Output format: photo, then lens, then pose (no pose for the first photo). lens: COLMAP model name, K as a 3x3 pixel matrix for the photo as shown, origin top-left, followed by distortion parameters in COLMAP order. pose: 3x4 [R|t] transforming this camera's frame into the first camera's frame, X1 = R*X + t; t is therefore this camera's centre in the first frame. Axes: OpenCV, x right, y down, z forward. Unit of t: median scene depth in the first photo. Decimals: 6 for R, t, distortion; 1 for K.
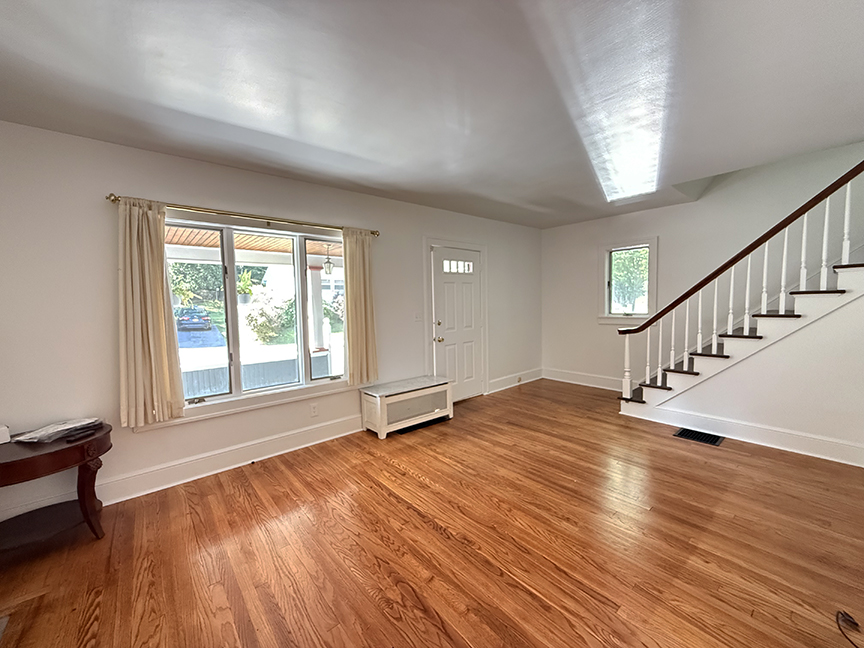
lens RADIAL K [[345.2, 0, 428.7], [0, 345.2, 324.6], [0, 0, 1]] dist [0.000505, -0.000242]
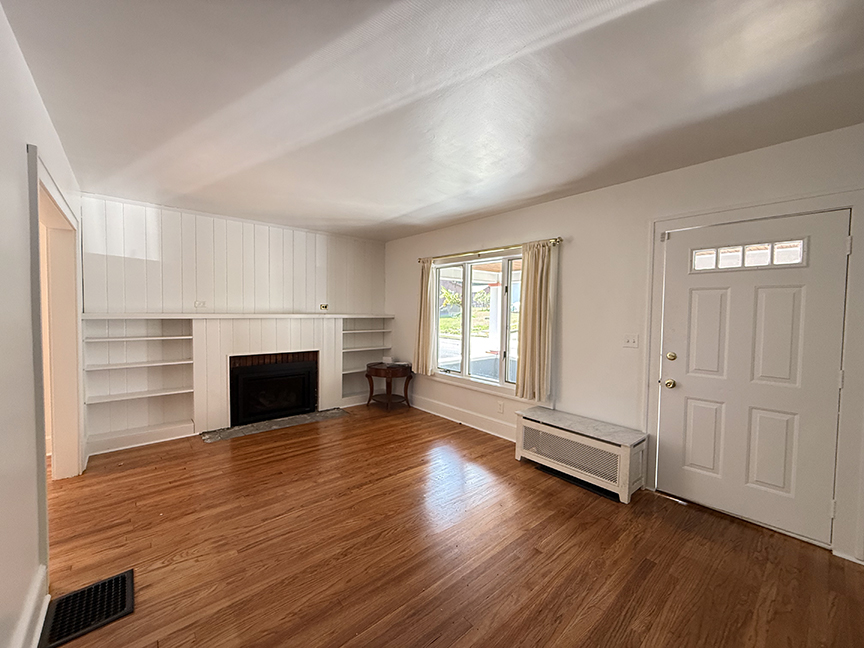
lens RADIAL K [[344.8, 0, 432.0], [0, 344.8, 324.0], [0, 0, 1]] dist [0.000127, 0.000011]
pose [[0.025415, 0.062660, -0.997711, 0.876769], [-0.085539, 0.994510, 0.060279, -0.087488], [0.996011, 0.083811, 0.030635, 0.780930]]
